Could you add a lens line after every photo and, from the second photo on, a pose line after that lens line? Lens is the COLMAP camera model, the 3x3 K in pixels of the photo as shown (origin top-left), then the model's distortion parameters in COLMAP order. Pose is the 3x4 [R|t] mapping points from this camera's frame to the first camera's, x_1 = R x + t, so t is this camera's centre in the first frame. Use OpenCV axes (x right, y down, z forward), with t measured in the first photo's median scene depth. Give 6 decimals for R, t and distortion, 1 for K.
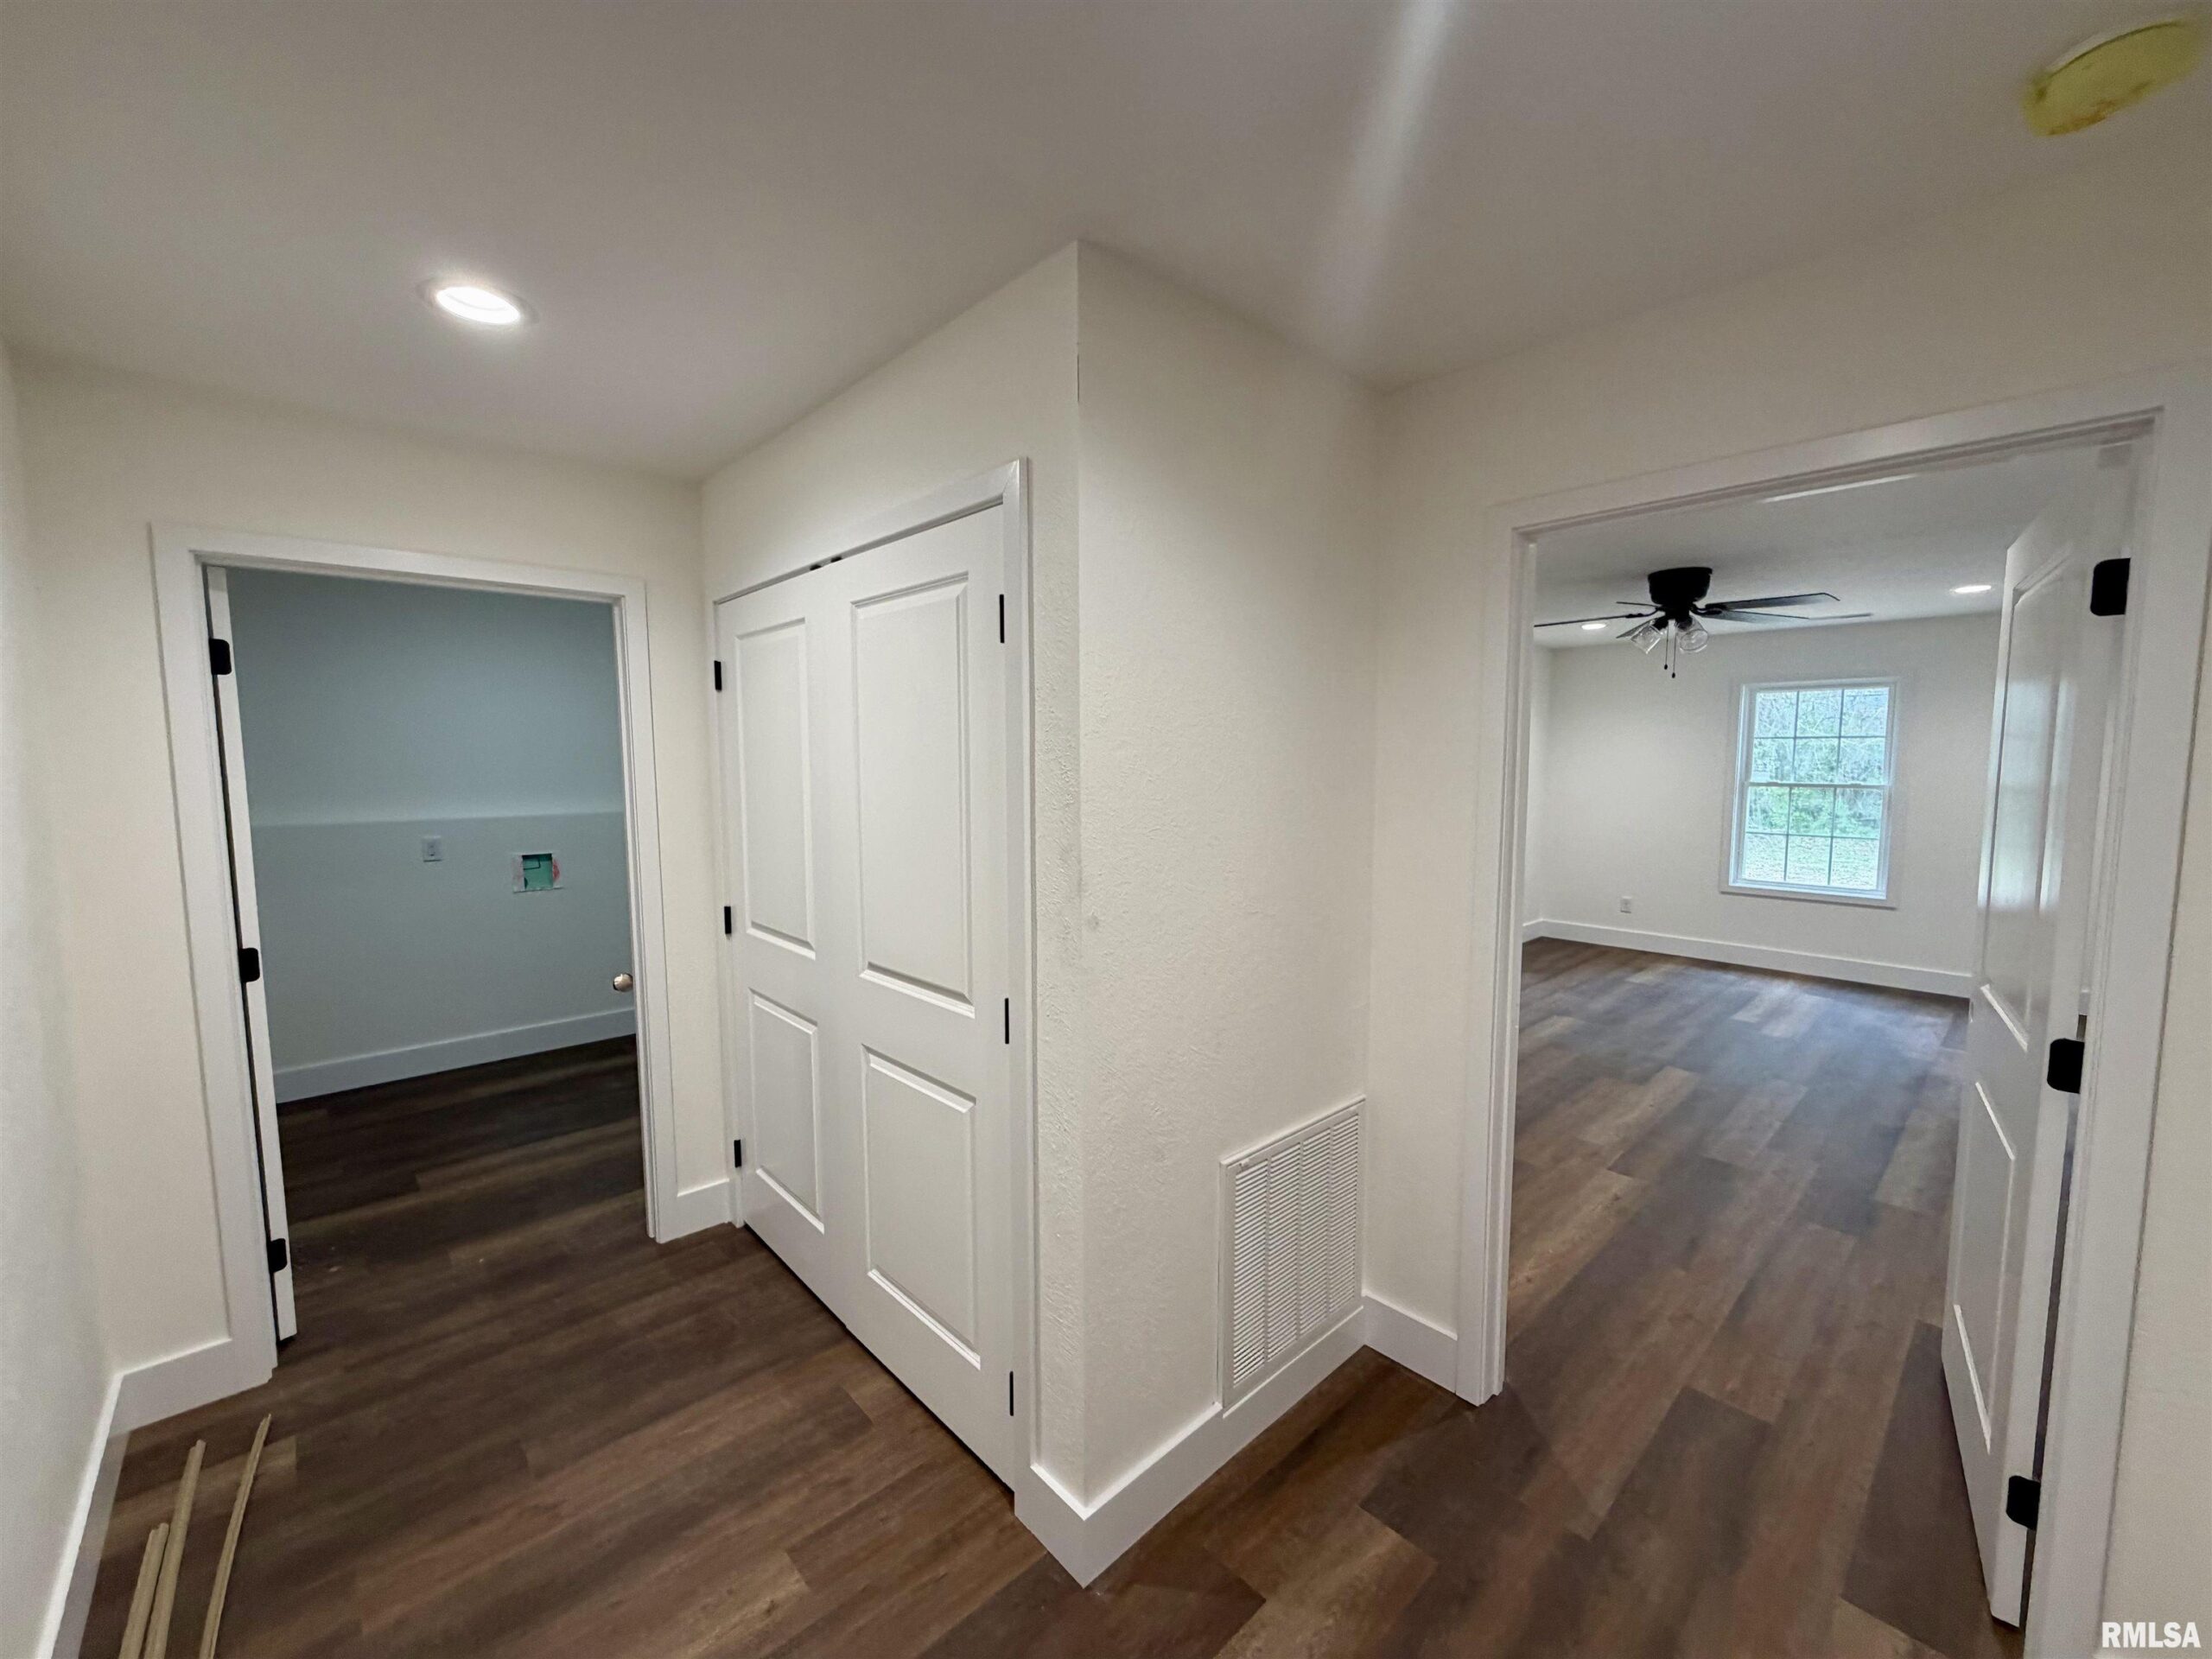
lens RADIAL K [[880.9, 0, 1104.7], [0, 880.9, 831.0], [0, 0, 1]] dist [-0.000671, 0.000272]
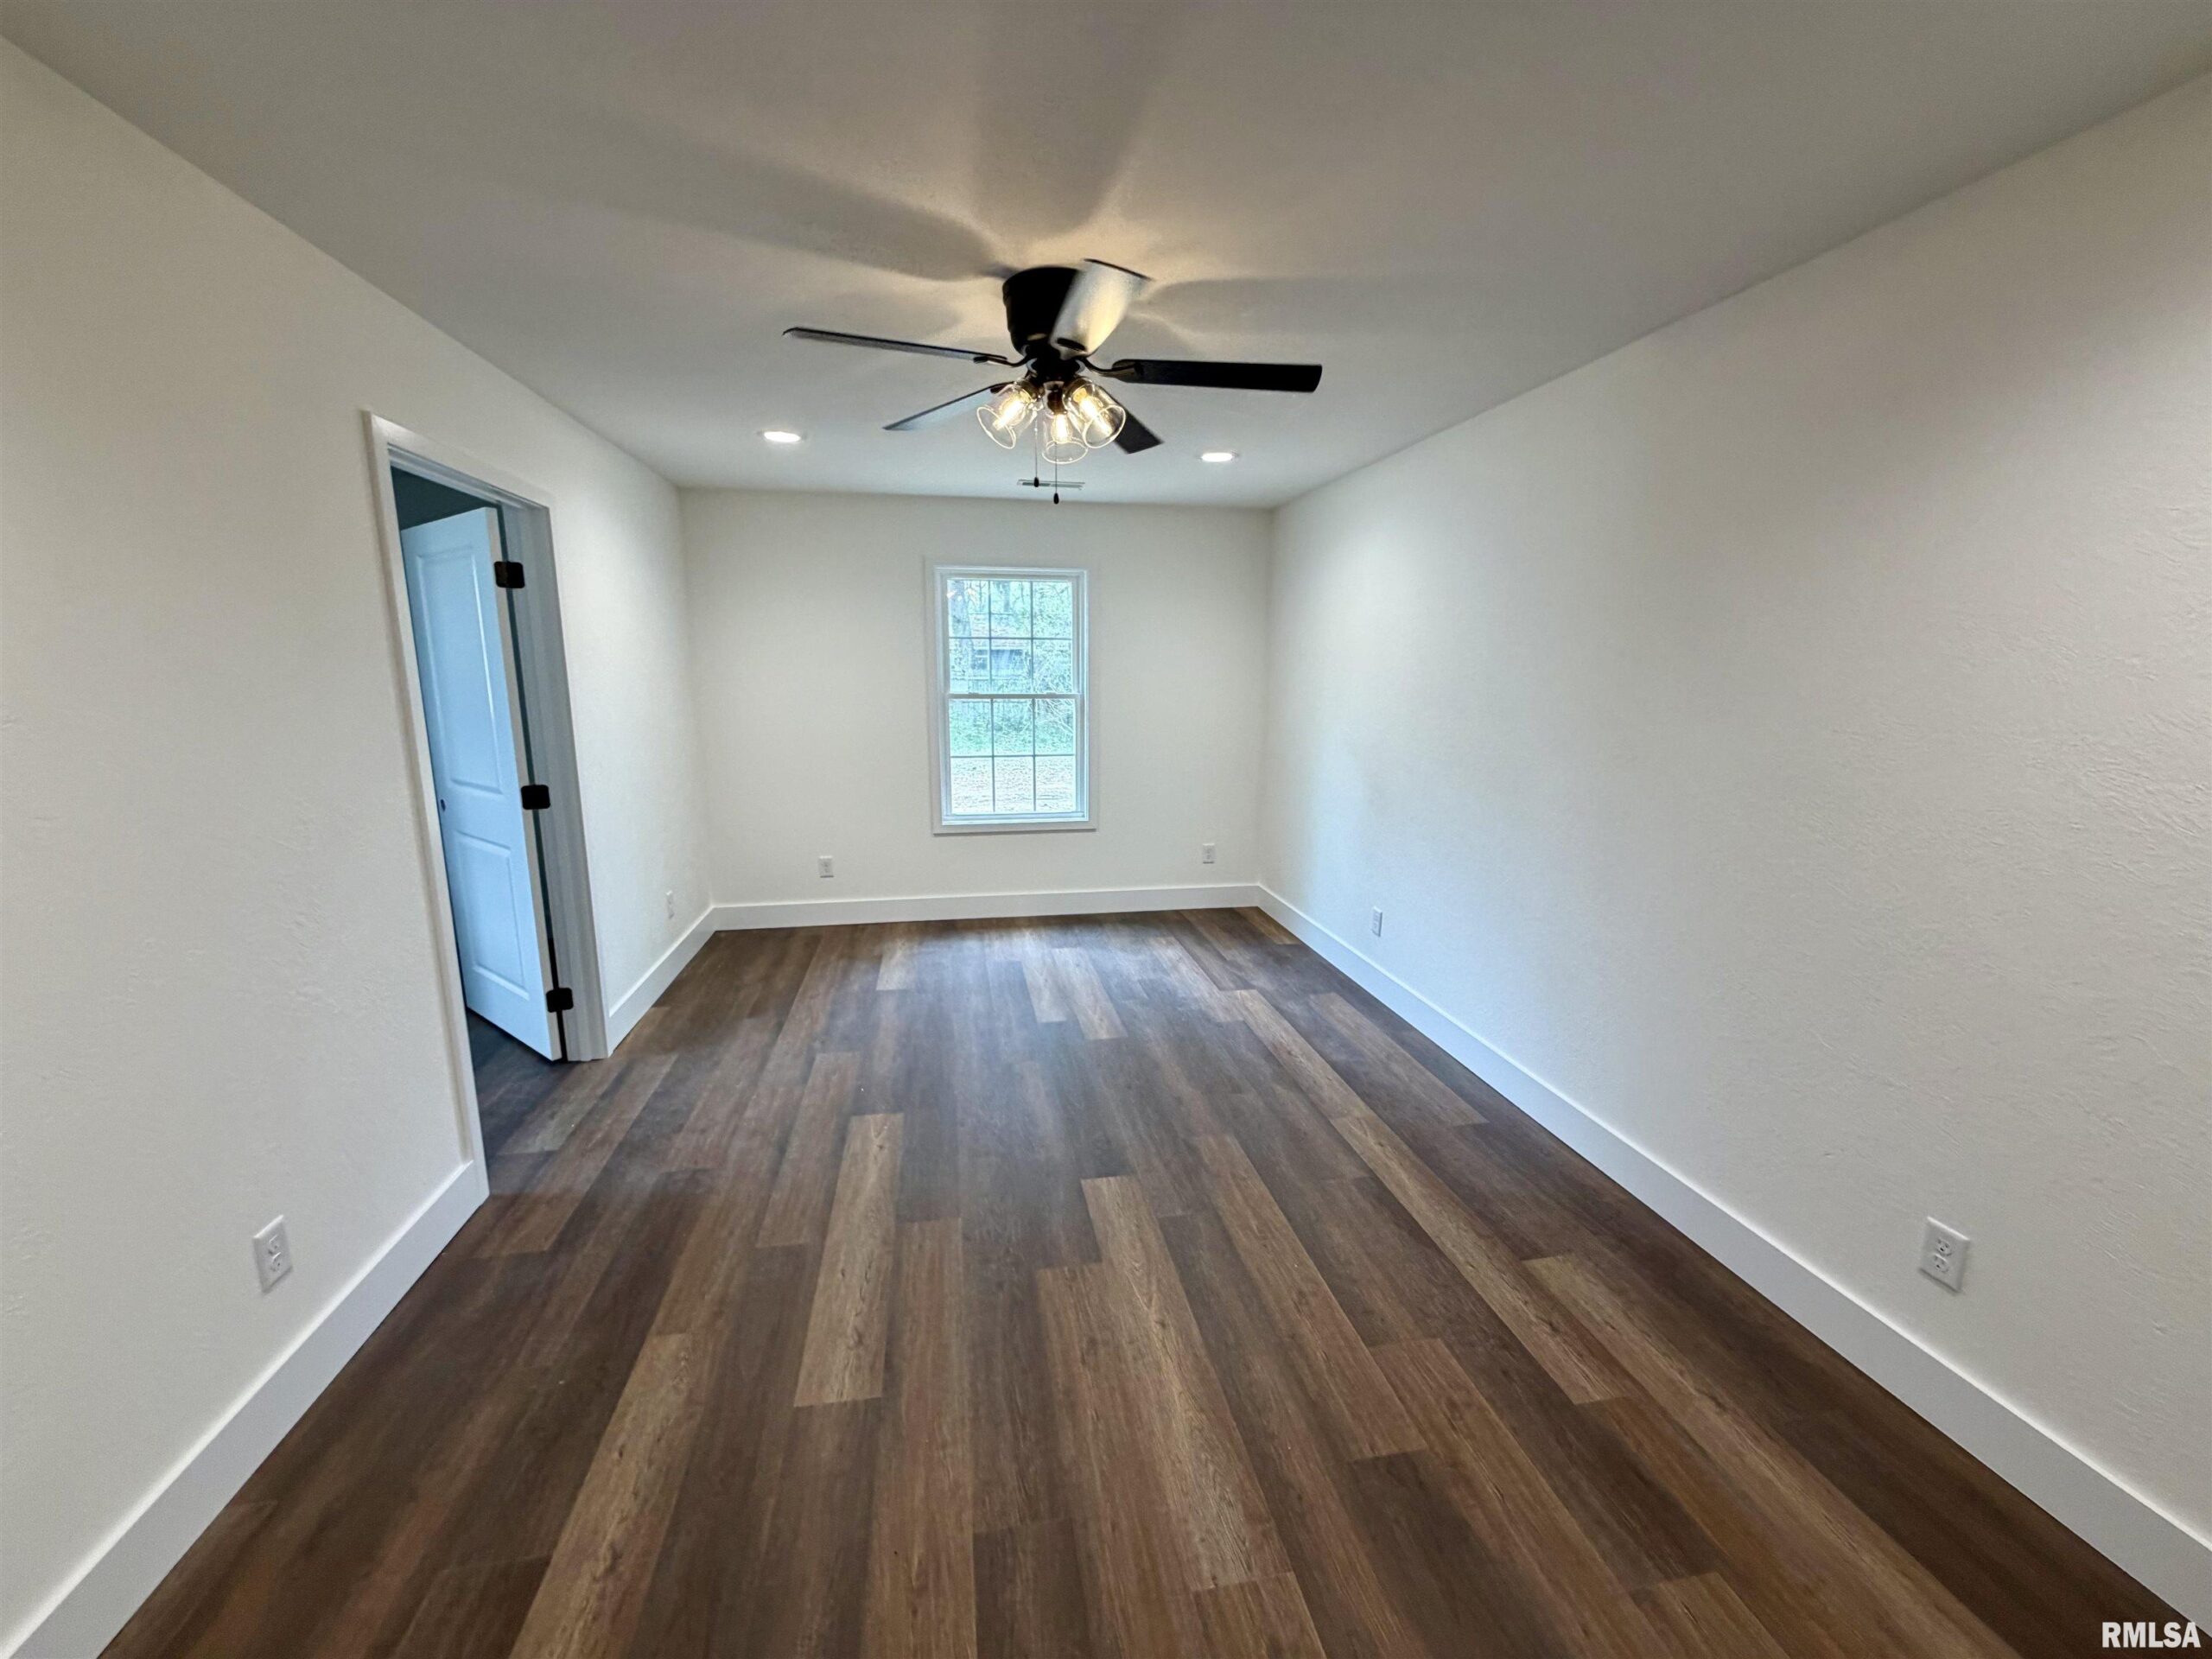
lens RADIAL K [[880.9, 0, 1107.5], [0, 880.9, 831.6], [0, 0, 1]] dist [-0.000671, 0.000272]
pose [[0.534184, -0.153488, 0.831318, 0.135527], [0.067312, 0.987980, 0.139159, -0.036011], [-0.842684, -0.018379, 0.538094, 0.486565]]
